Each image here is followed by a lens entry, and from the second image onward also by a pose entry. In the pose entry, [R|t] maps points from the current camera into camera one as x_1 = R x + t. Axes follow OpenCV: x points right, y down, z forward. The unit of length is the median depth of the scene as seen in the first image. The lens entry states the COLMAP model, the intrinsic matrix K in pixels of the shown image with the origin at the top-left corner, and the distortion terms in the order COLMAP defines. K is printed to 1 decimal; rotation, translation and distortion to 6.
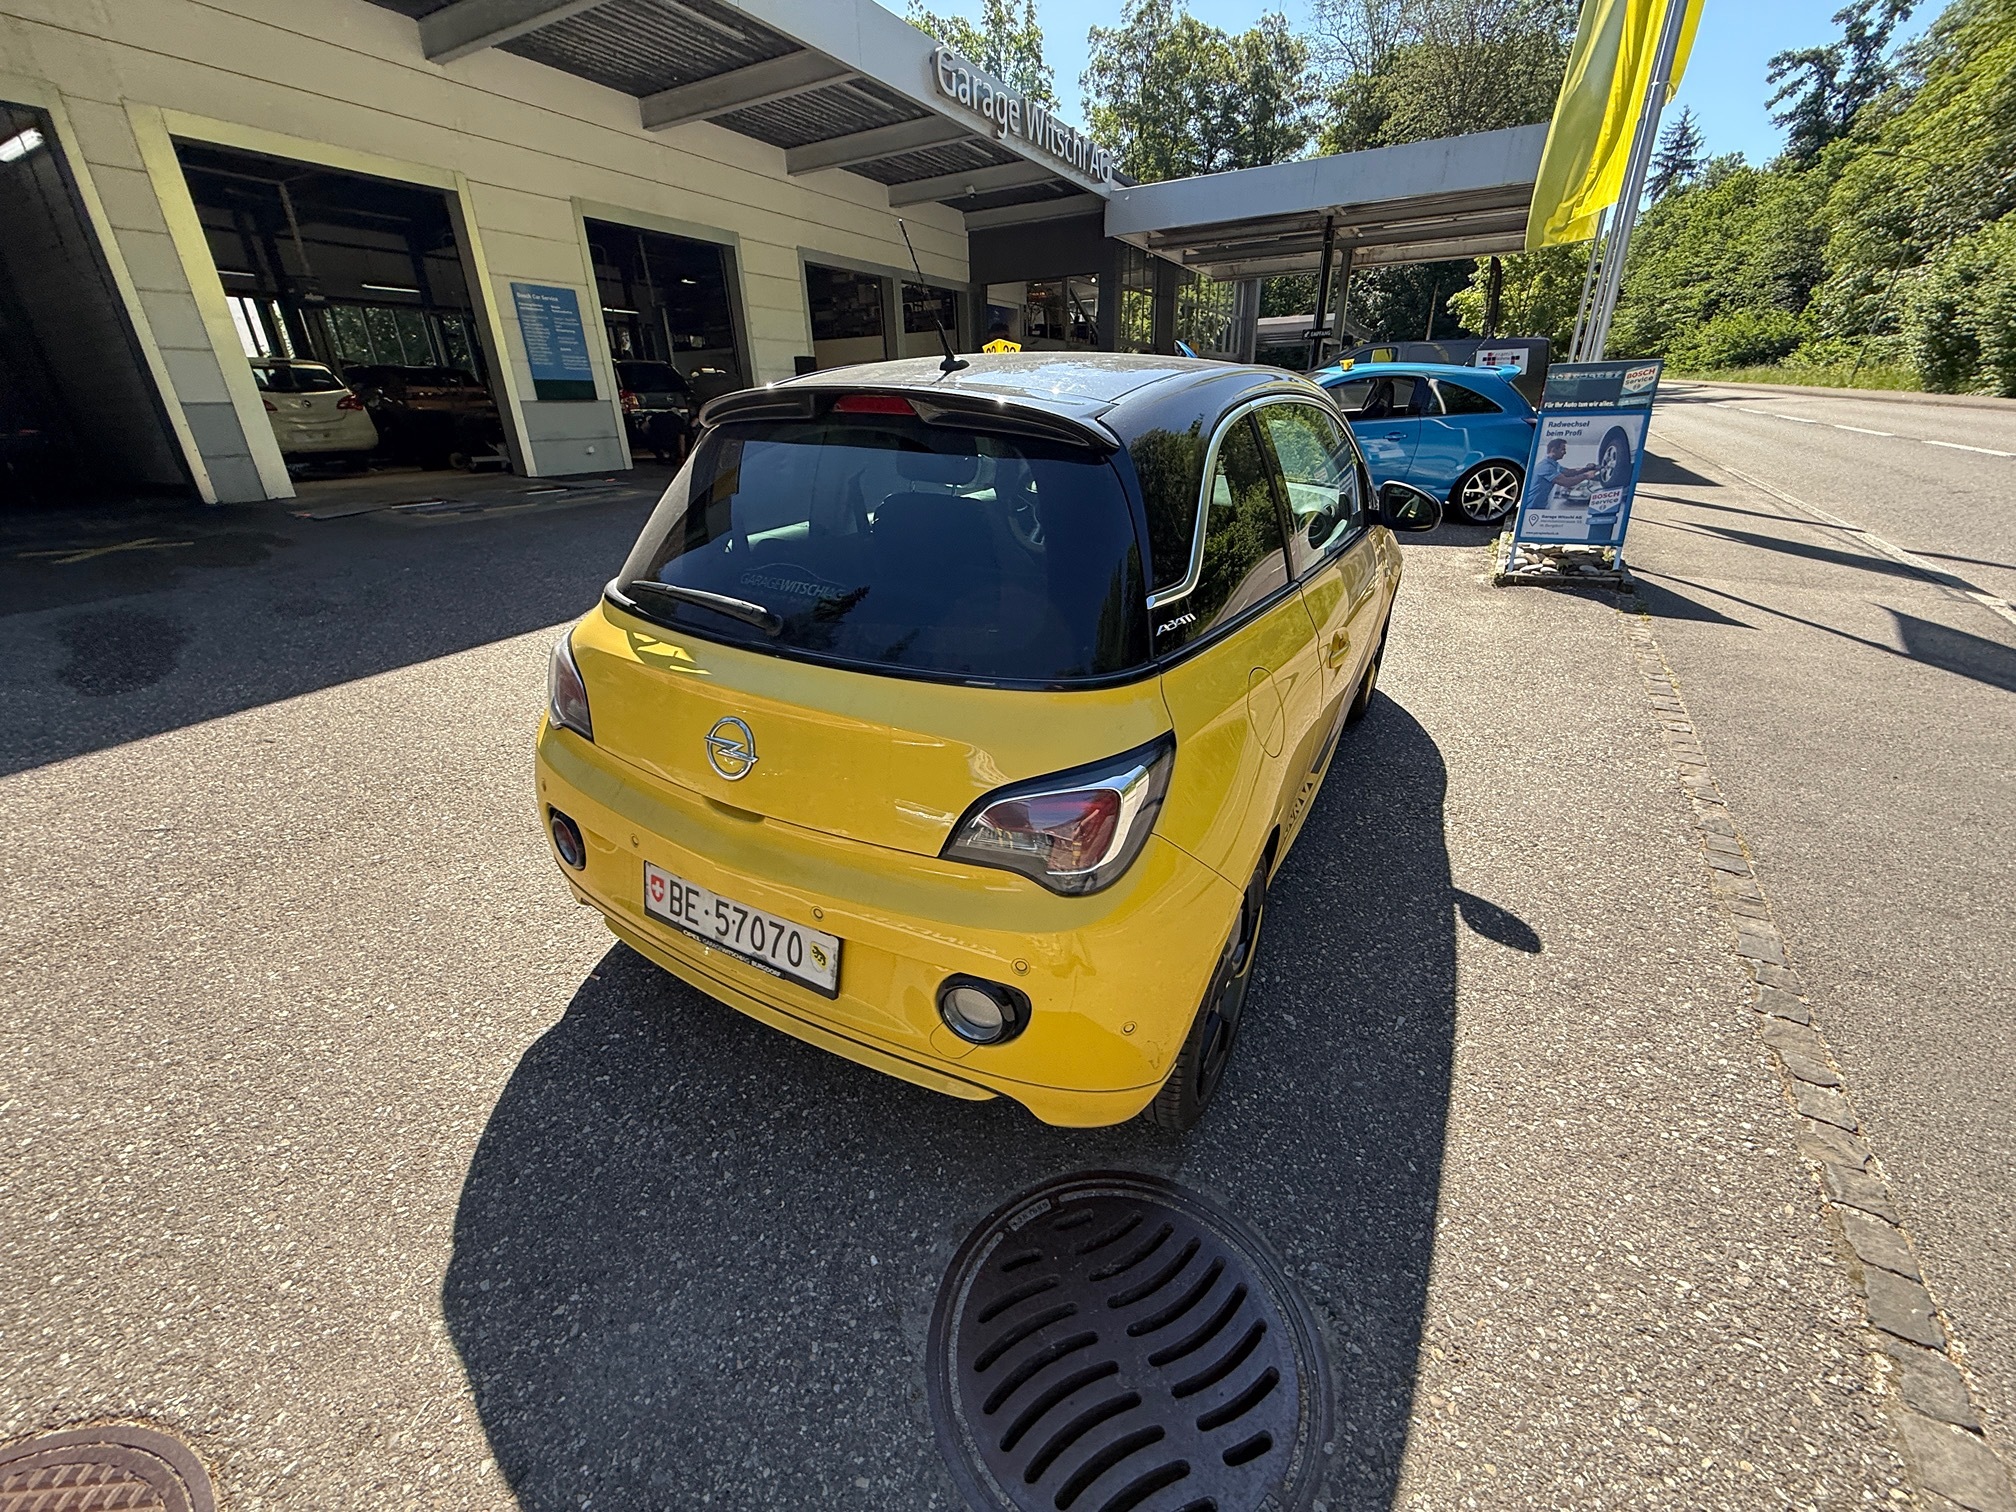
lens RADIAL K [[804.3, 0, 1005.3], [0, 804.3, 758.0], [0, 0, 1]] dist [-0.000177, -0.000215]
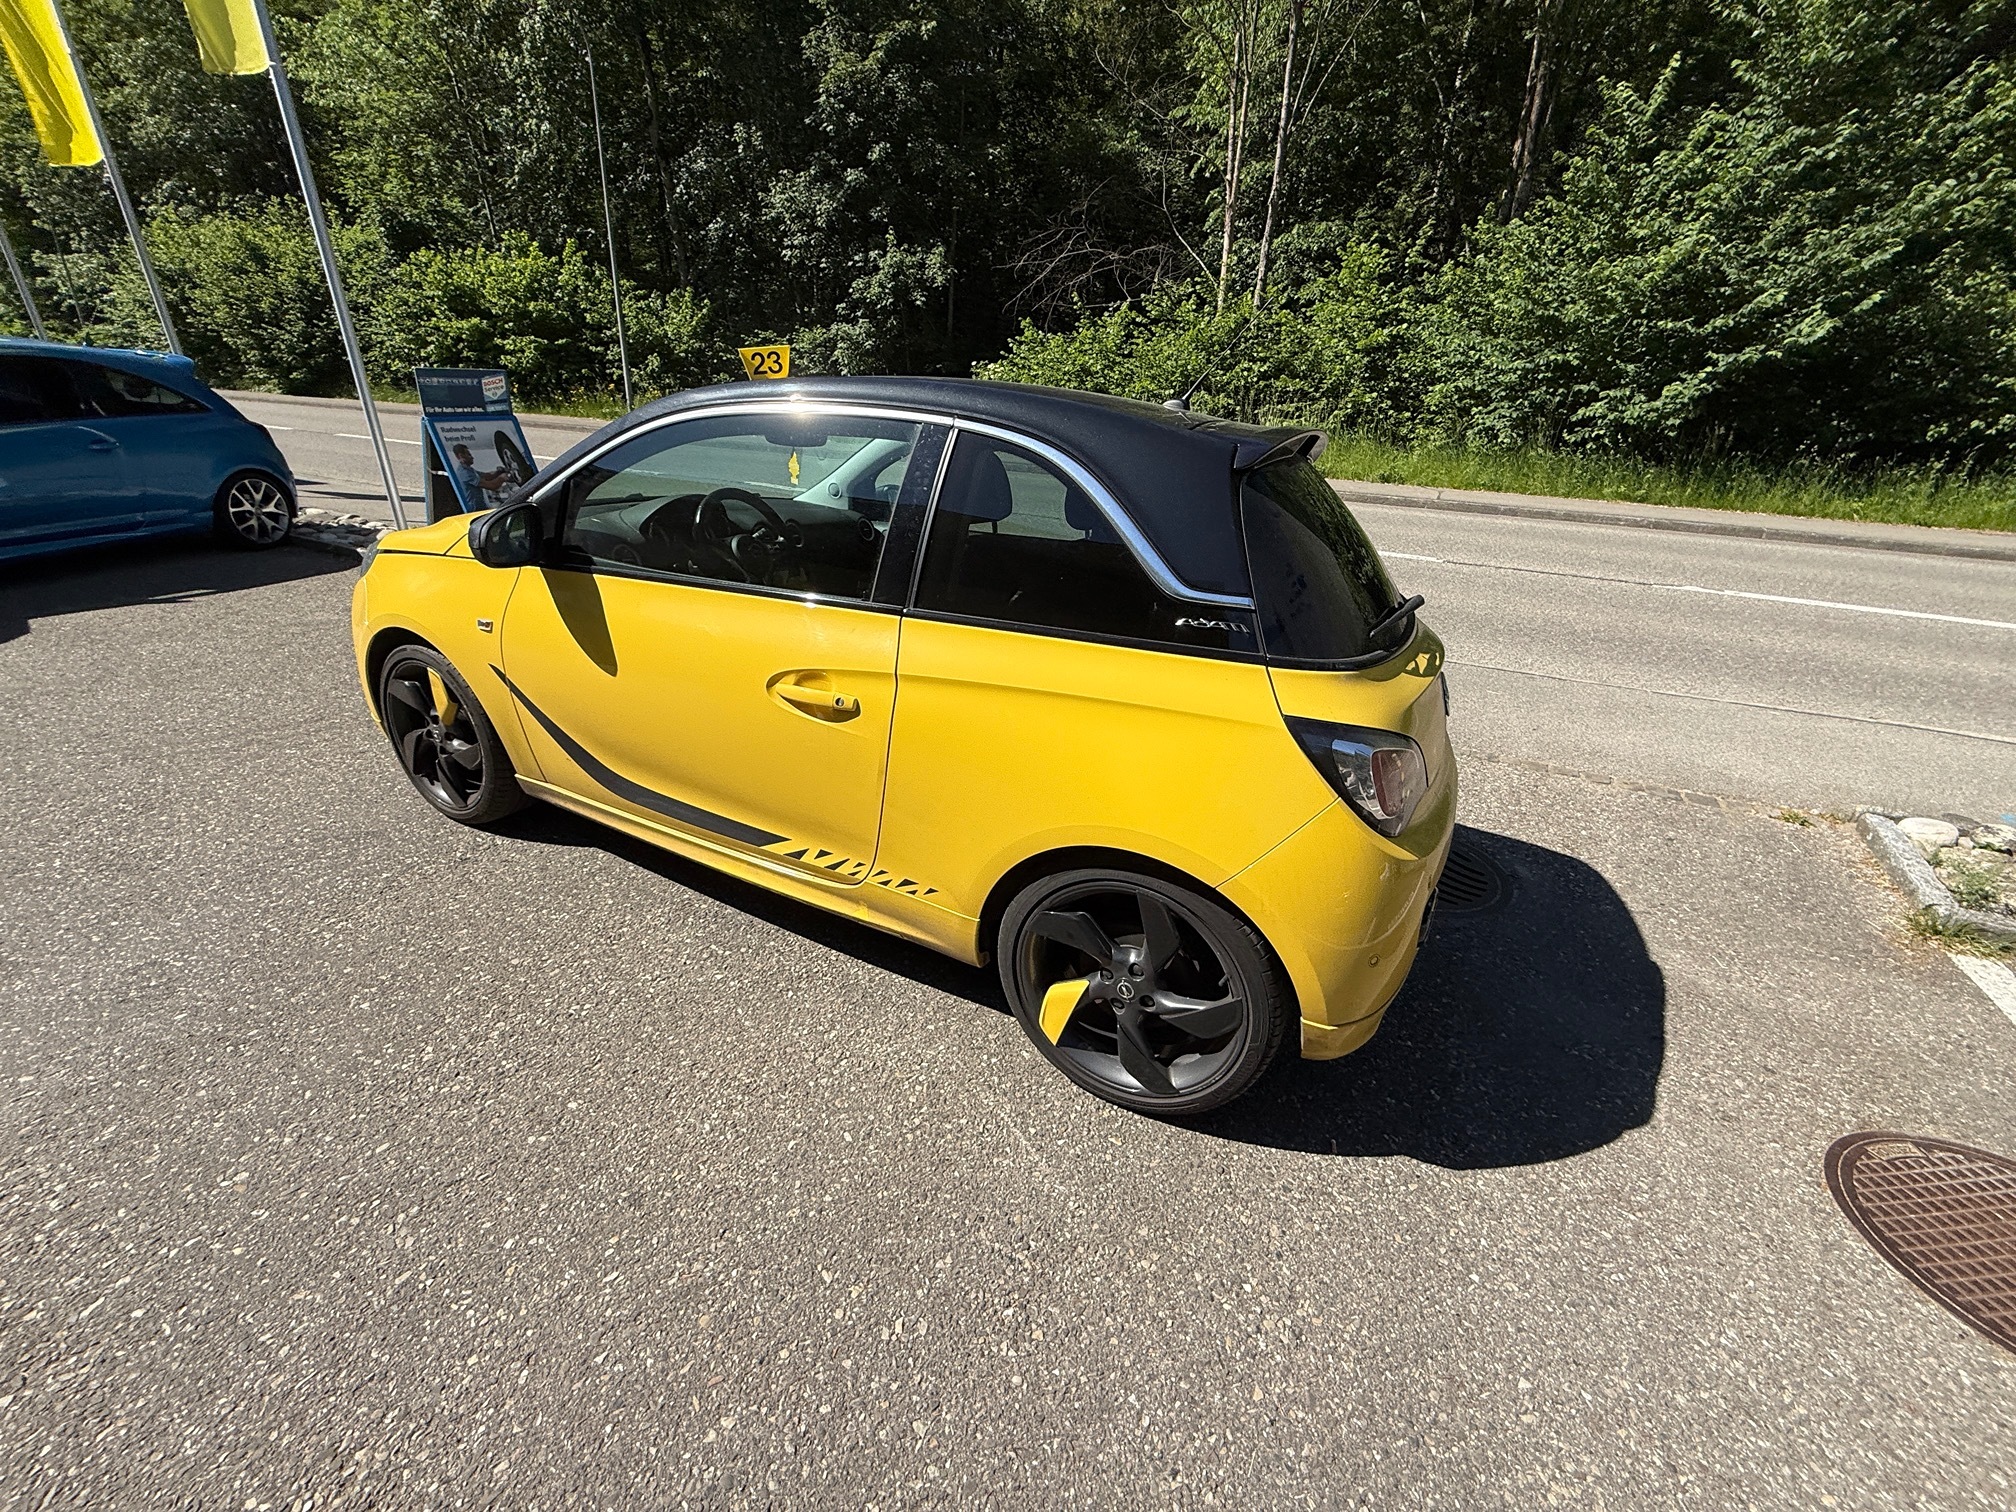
lens RADIAL K [[799.5, 0, 1003.8], [0, 799.5, 757.8], [0, 0, 1]] dist [0.001040, -0.000585]
pose [[-0.049560, -0.391112, 0.919008, -0.409248], [0.378636, 0.844097, 0.379651, -0.187115], [-0.924218, 0.366785, 0.106255, 0.407106]]
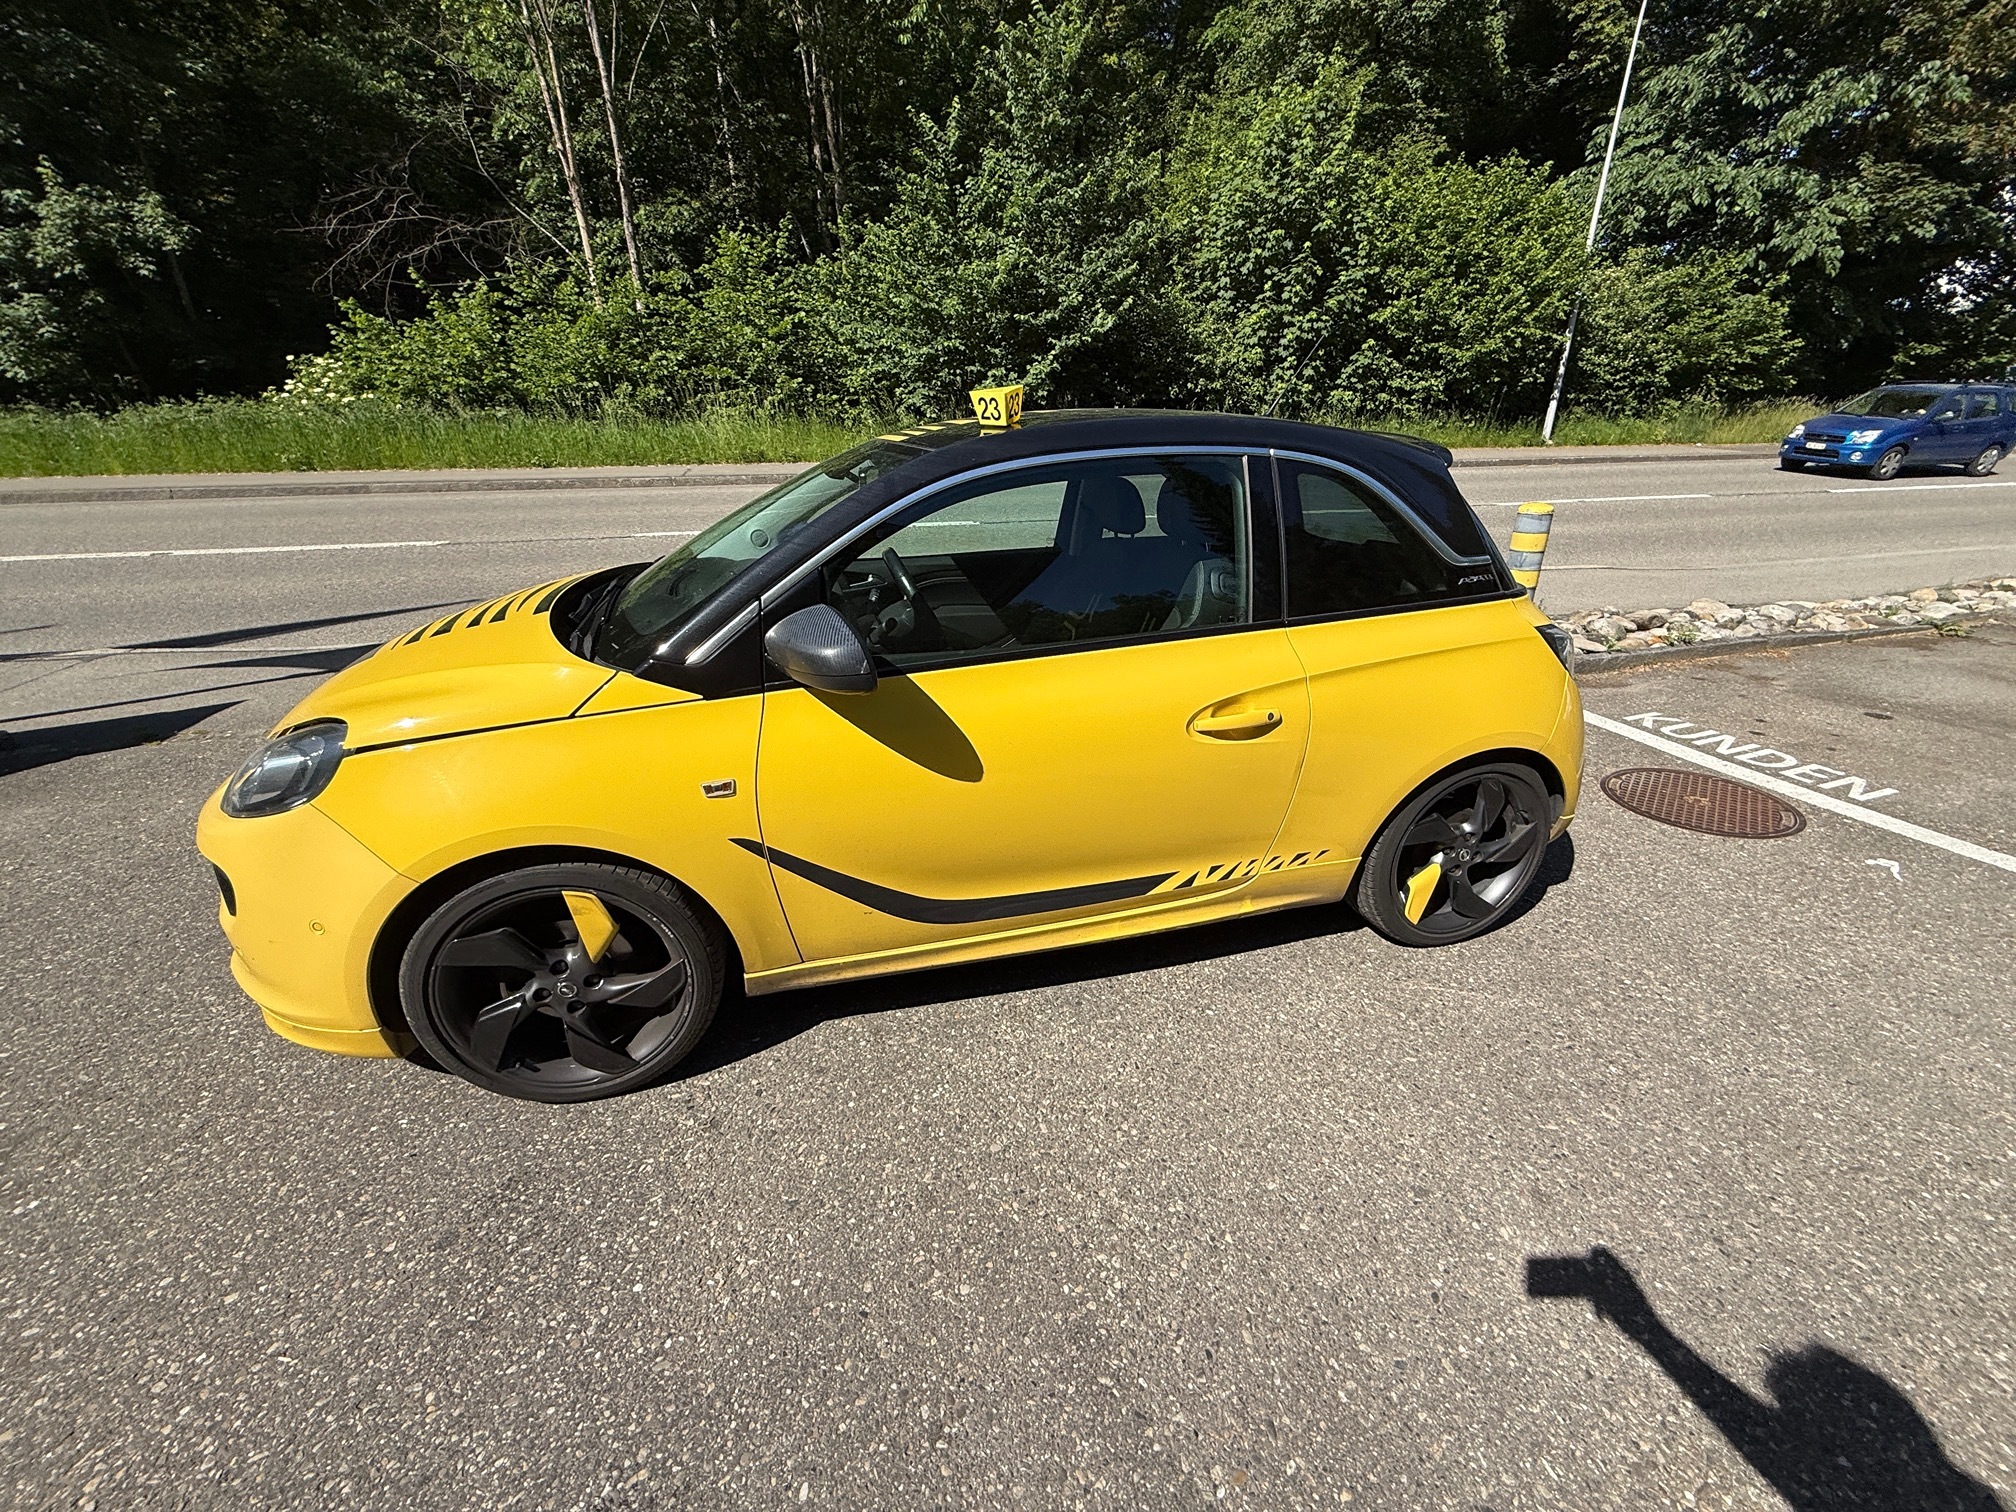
lens RADIAL K [[800.7, 0, 1003.7], [0, 800.7, 757.6], [0, 0, 1]] dist [0.000343, -0.000135]
pose [[-0.705047, -0.269711, 0.655869, -0.259628], [0.313724, 0.710806, 0.629550, -0.346292], [-0.635992, 0.649624, -0.416536, 0.712623]]
